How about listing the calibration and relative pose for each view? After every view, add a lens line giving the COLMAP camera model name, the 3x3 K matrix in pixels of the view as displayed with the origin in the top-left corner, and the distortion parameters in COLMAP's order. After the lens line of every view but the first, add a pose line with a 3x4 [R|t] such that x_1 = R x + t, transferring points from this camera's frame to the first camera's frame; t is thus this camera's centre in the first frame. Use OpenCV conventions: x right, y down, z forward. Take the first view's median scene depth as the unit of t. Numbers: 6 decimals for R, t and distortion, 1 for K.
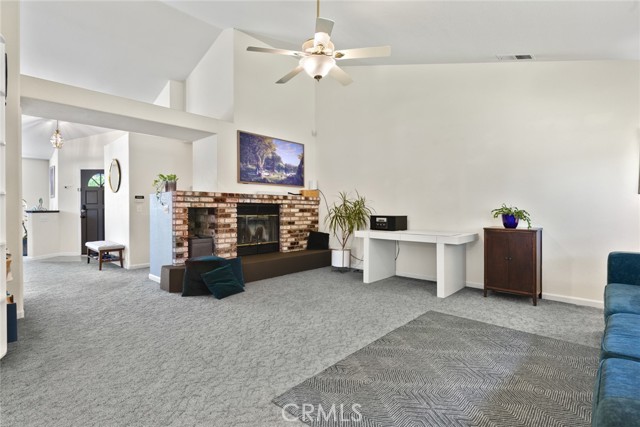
lens RADIAL K [[310.6, 0, 321.9], [0, 310.6, 215.3], [0, 0, 1]] dist [-0.003717, -0.000271]
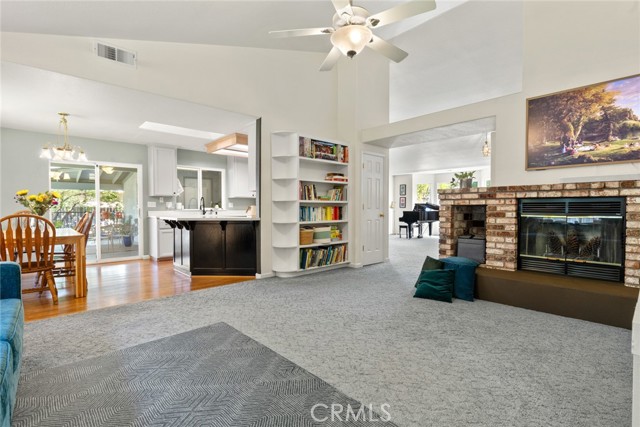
lens RADIAL K [[310.6, 0, 321.9], [0, 310.6, 215.3], [0, 0, 1]] dist [-0.003717, -0.000271]
pose [[-0.080324, 0.024262, -0.996474, 0.526524], [-0.017239, 0.999520, 0.025726, -0.009921], [0.996620, 0.019245, -0.079867, 0.602167]]
